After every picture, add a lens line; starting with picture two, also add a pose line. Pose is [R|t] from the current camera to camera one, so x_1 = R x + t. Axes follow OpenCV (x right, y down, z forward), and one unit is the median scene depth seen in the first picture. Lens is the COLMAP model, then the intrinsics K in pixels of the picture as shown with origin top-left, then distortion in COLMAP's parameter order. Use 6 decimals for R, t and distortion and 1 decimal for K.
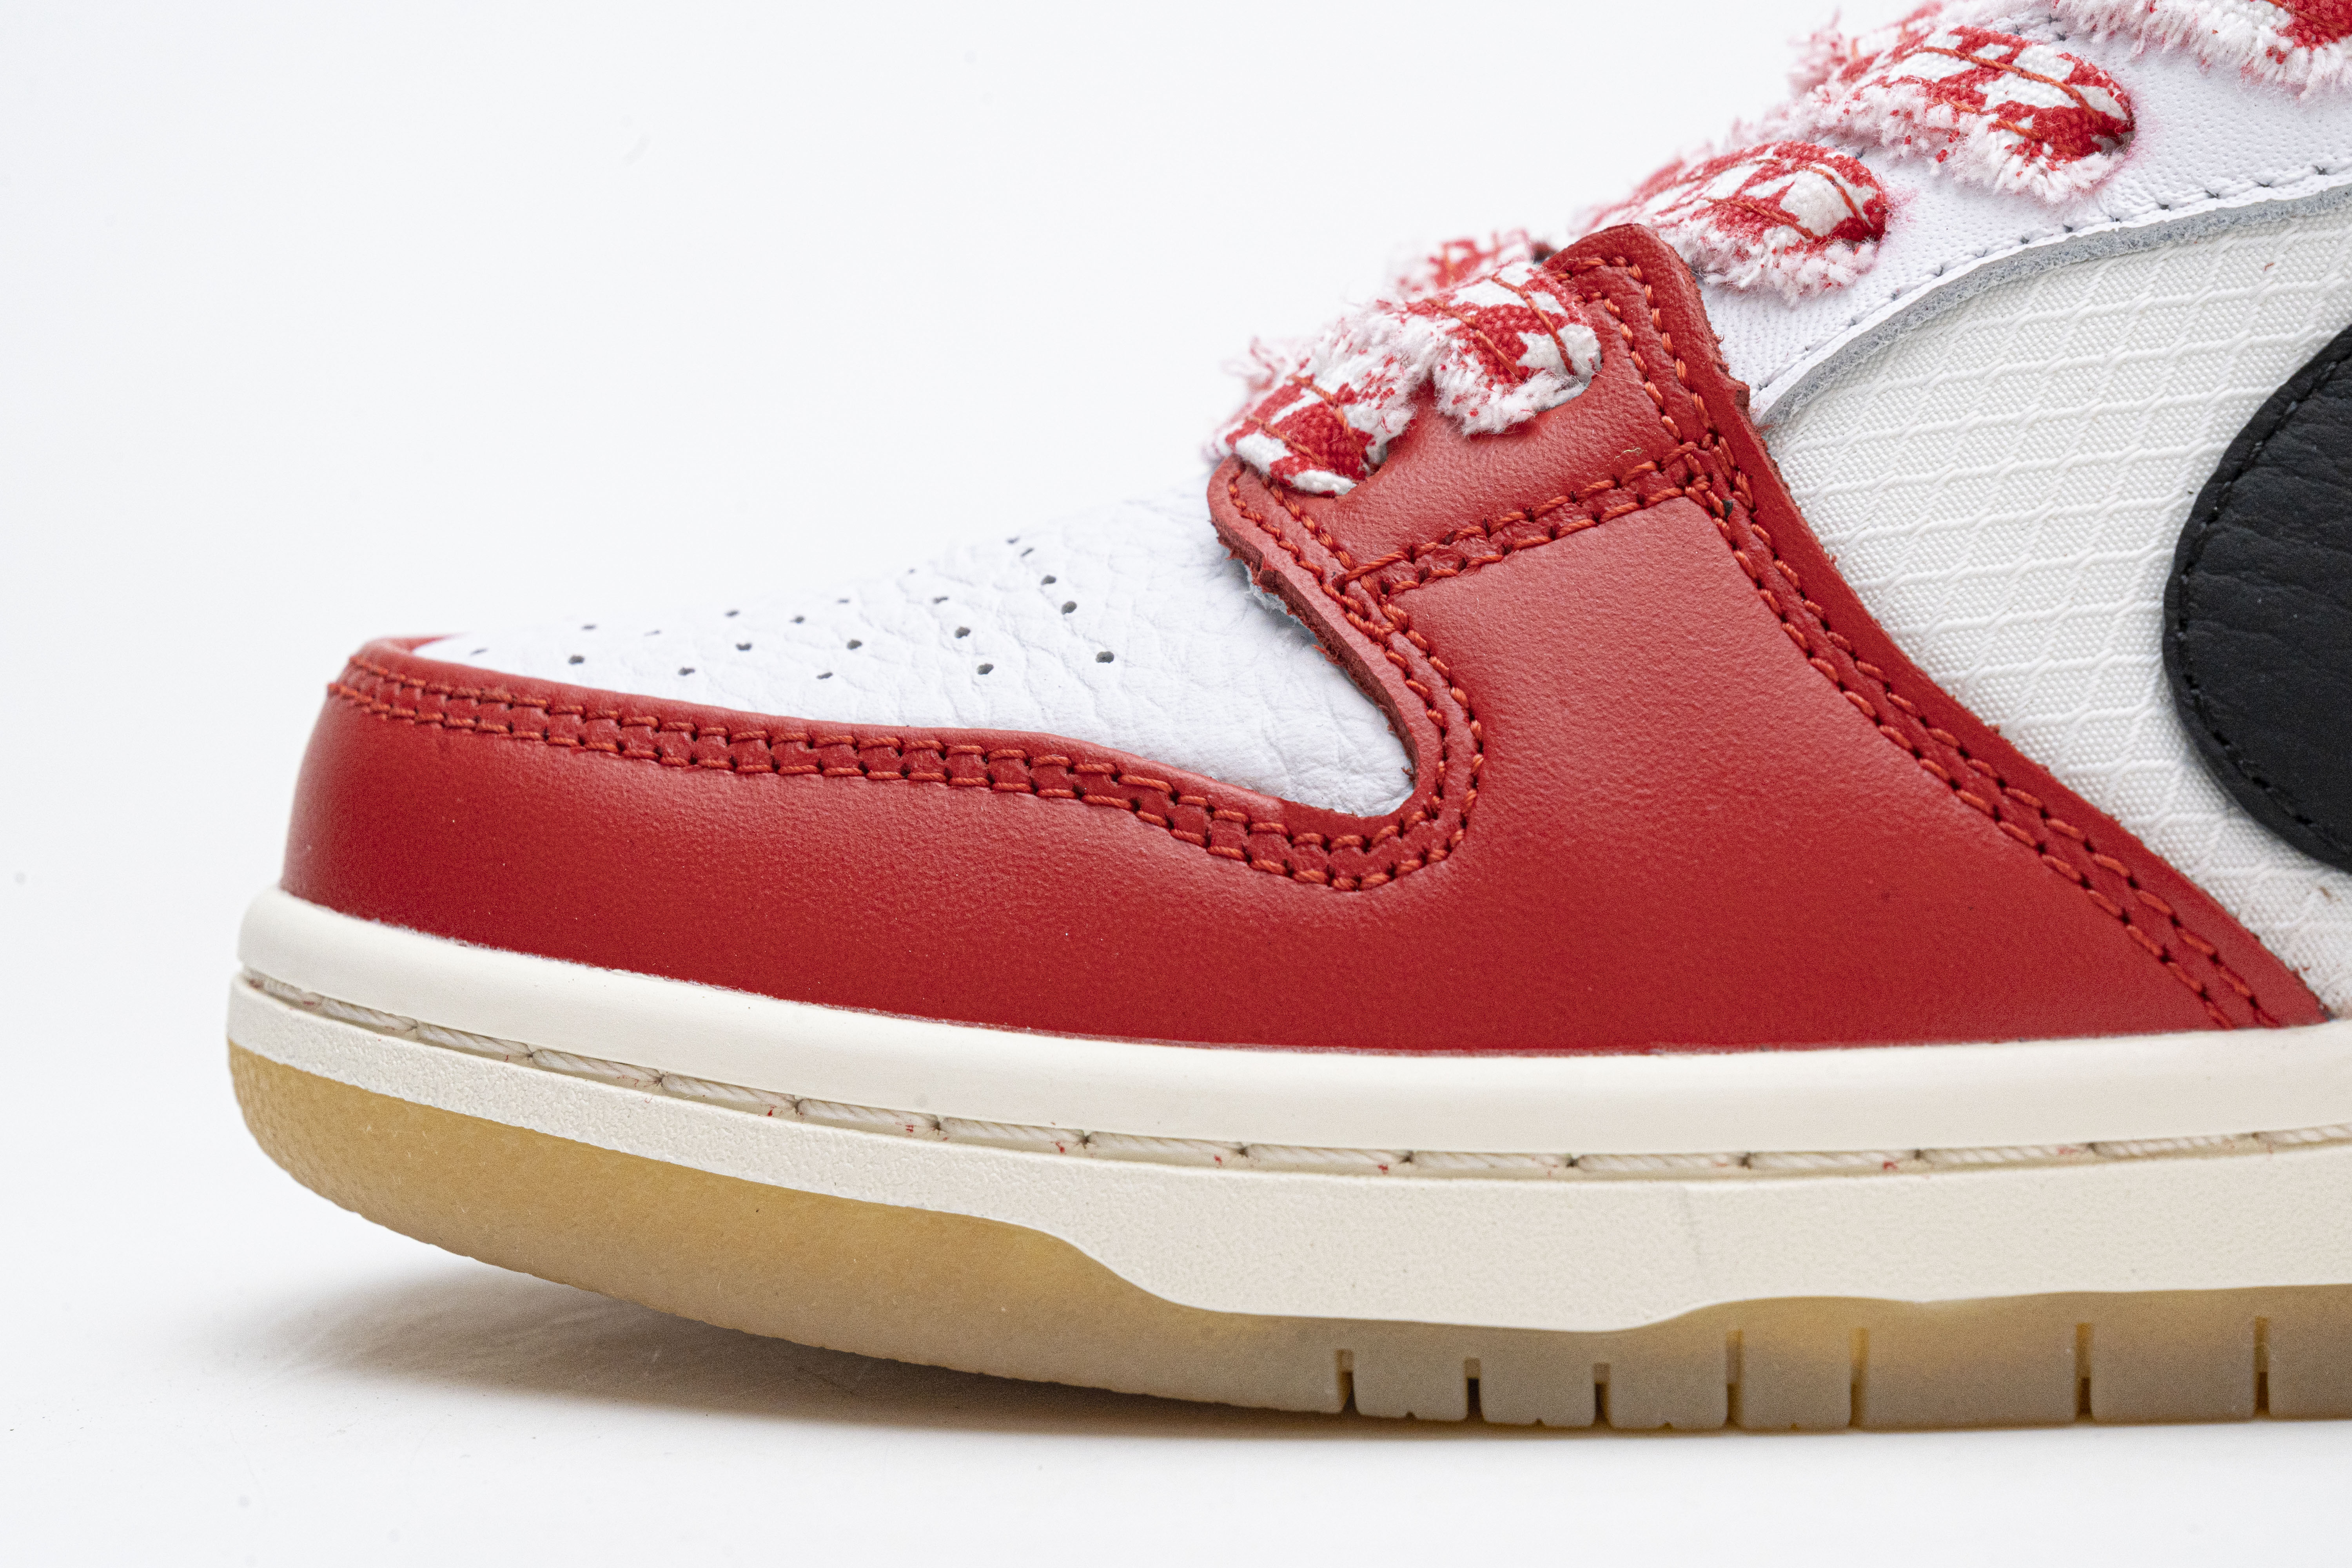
lens RADIAL K [[4577.6, 0, 1171.7], [0, 4577.6, 765.9], [0, 0, 1]] dist [-0.013911, 0.000000]
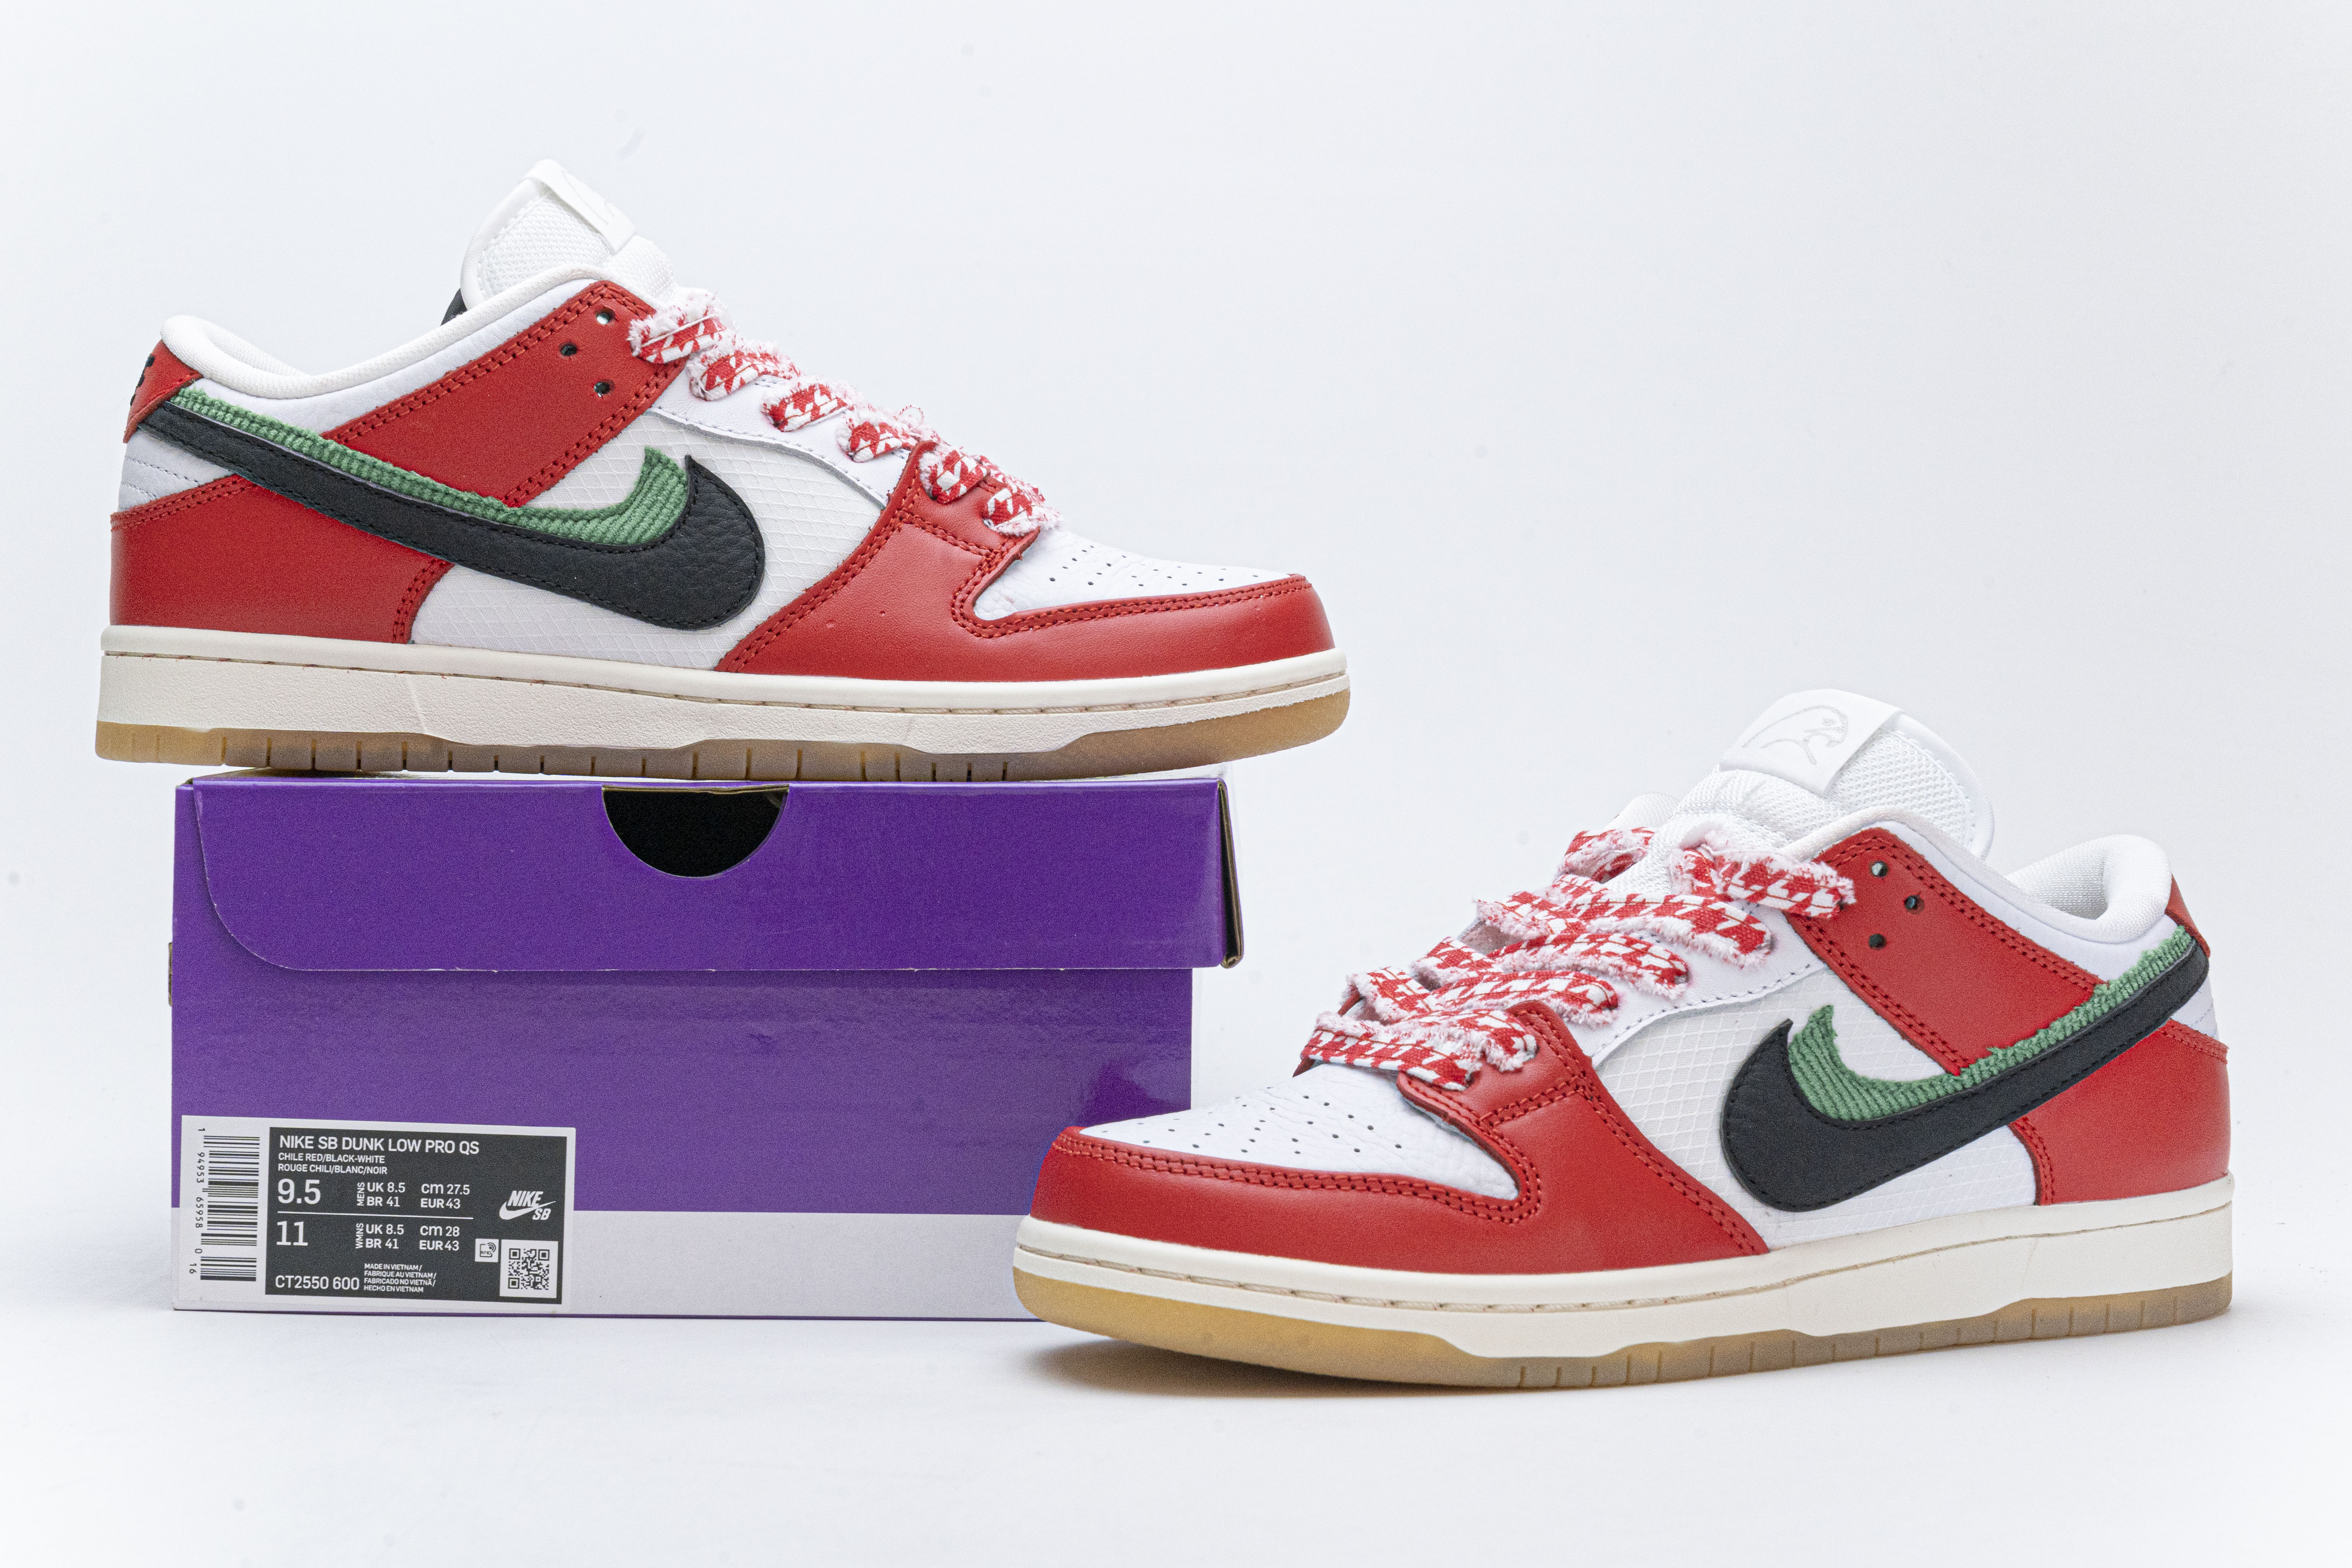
lens RADIAL K [[4056.7, 0, 1151.9], [0, 4056.7, 770.7], [0, 0, 1]] dist [-0.016930, 0.000000]
pose [[0.882031, 0.013564, 0.470996, -1.487907], [0.000541, 0.999556, -0.029800, -0.200395], [-0.471191, 0.026539, 0.881632, -1.360297]]
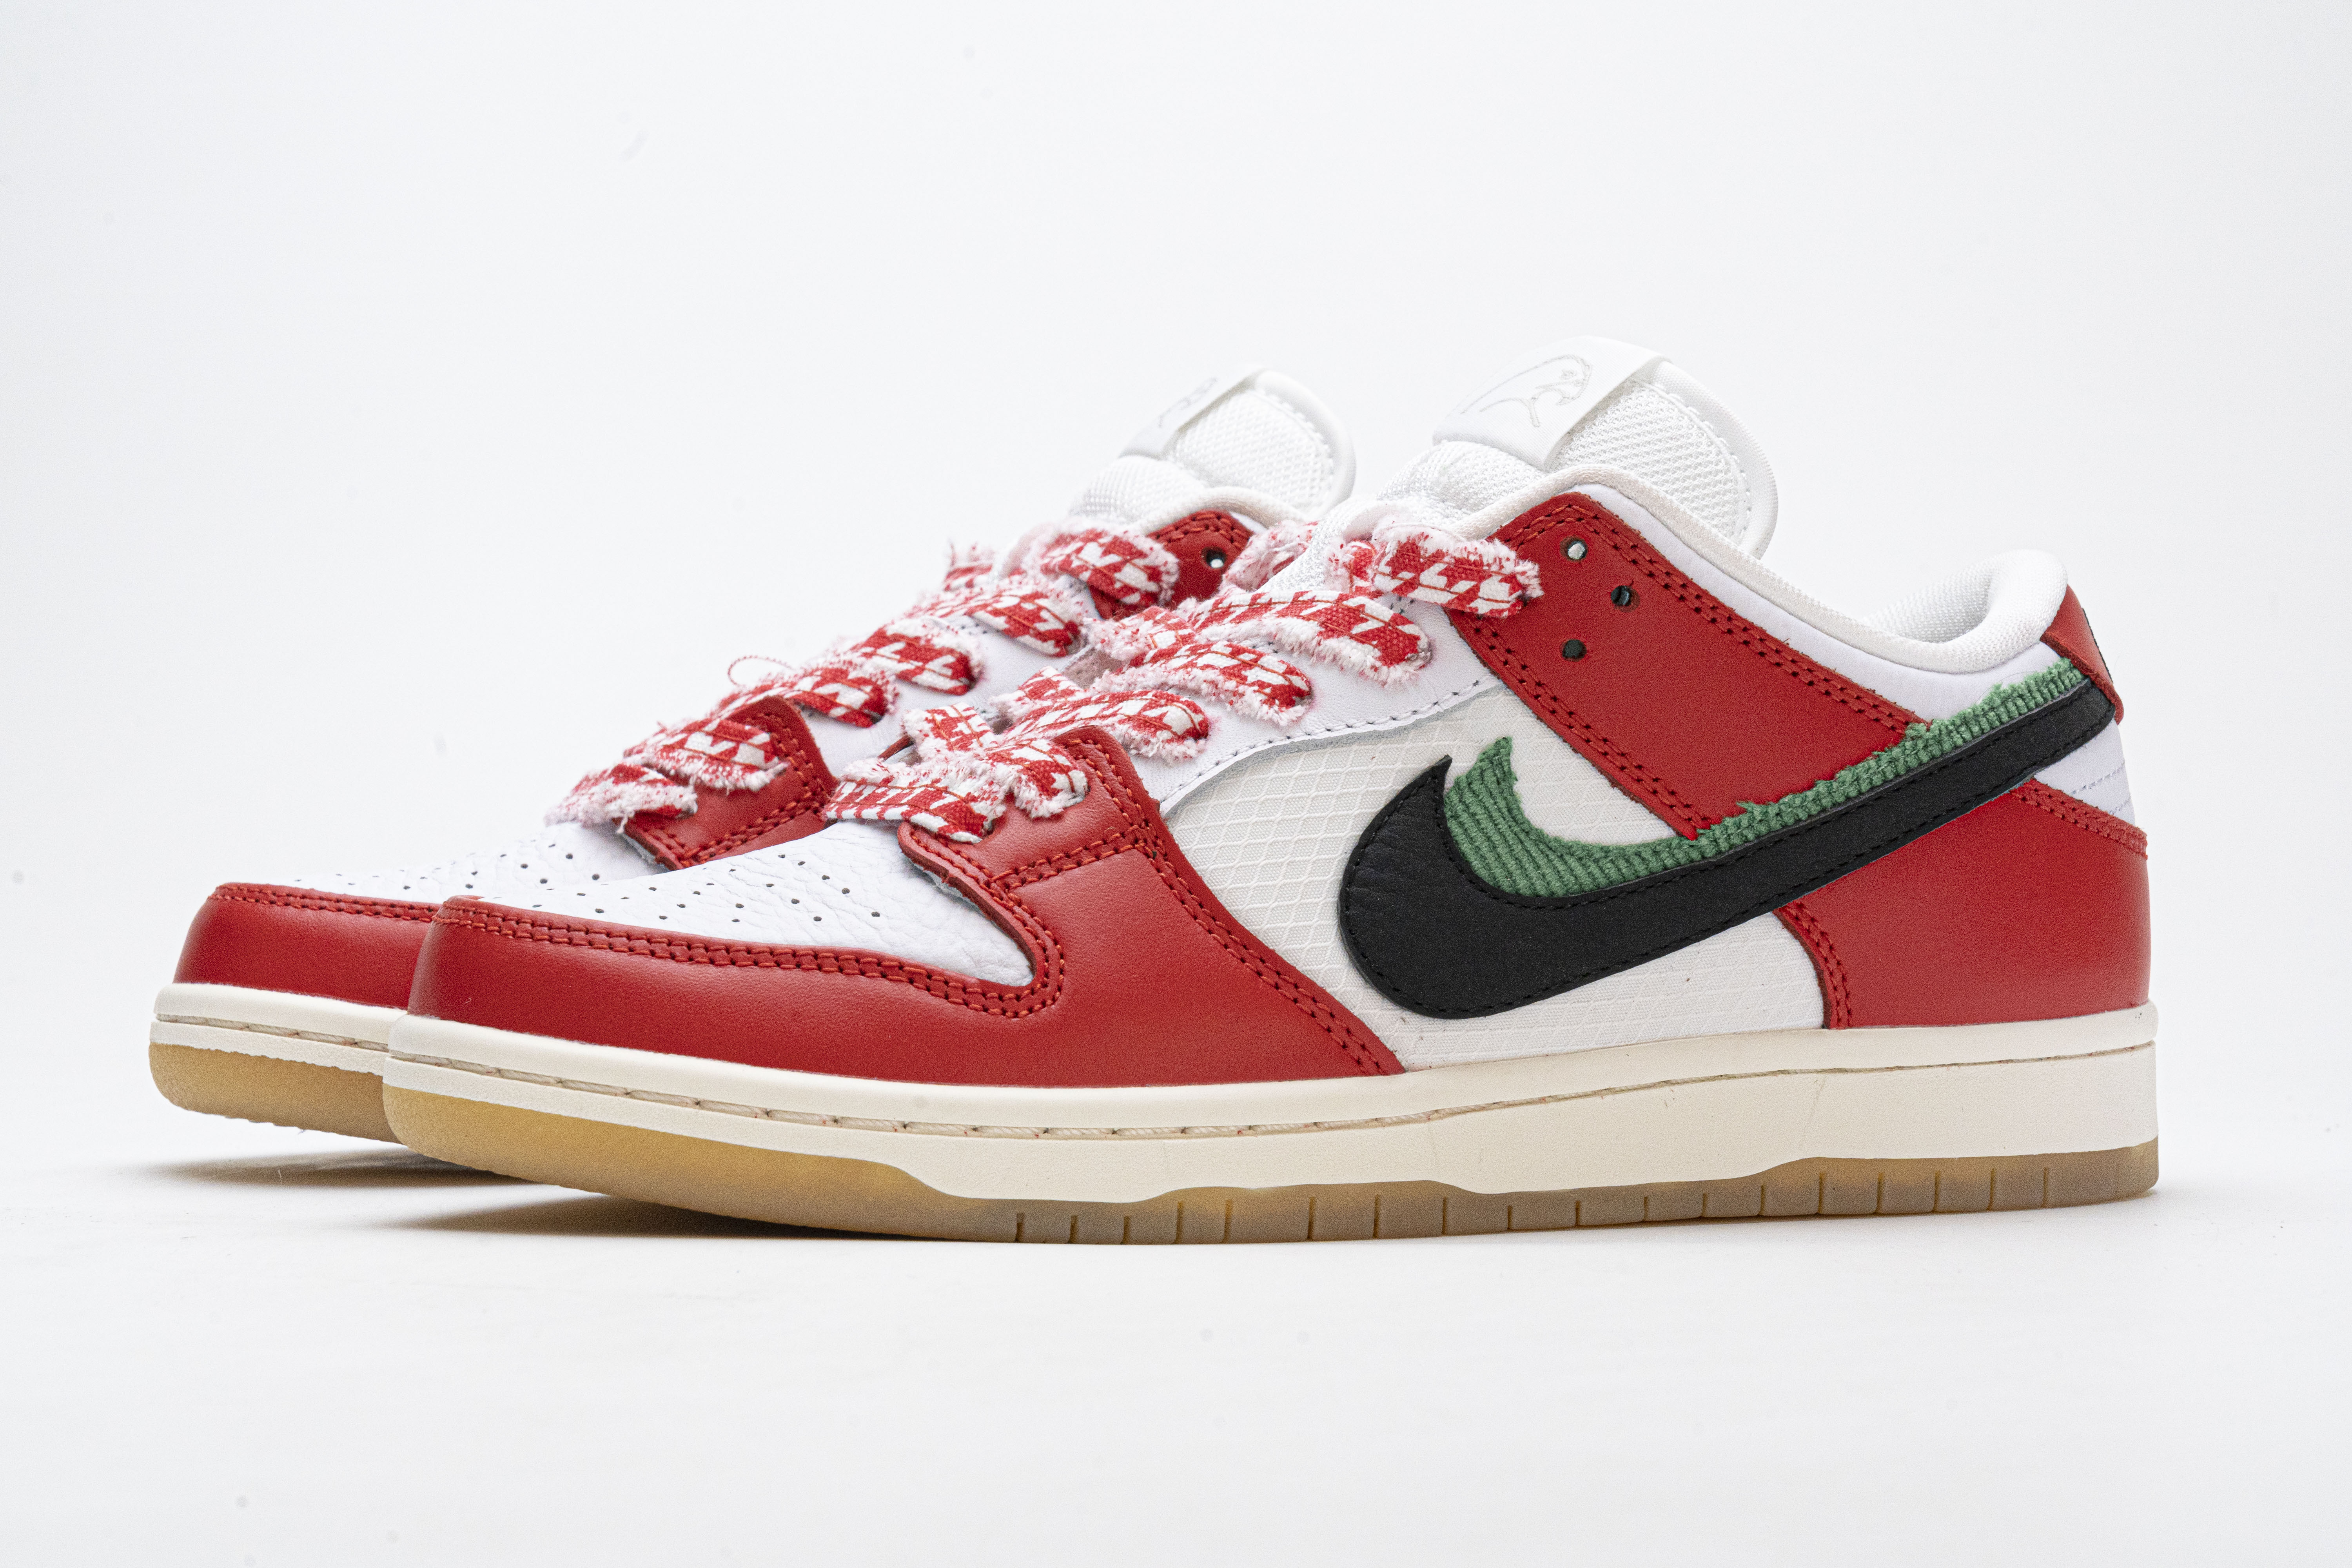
lens RADIAL K [[4577.6, 0, 1200.7], [0, 4577.6, 805.4], [0, 0, 1]] dist [-0.013911, 0.000000]
pose [[0.927215, 0.021693, 0.373900, -0.726551], [-0.008241, 0.999261, -0.037539, 0.005789], [-0.374438, 0.031726, 0.926709, -1.163810]]
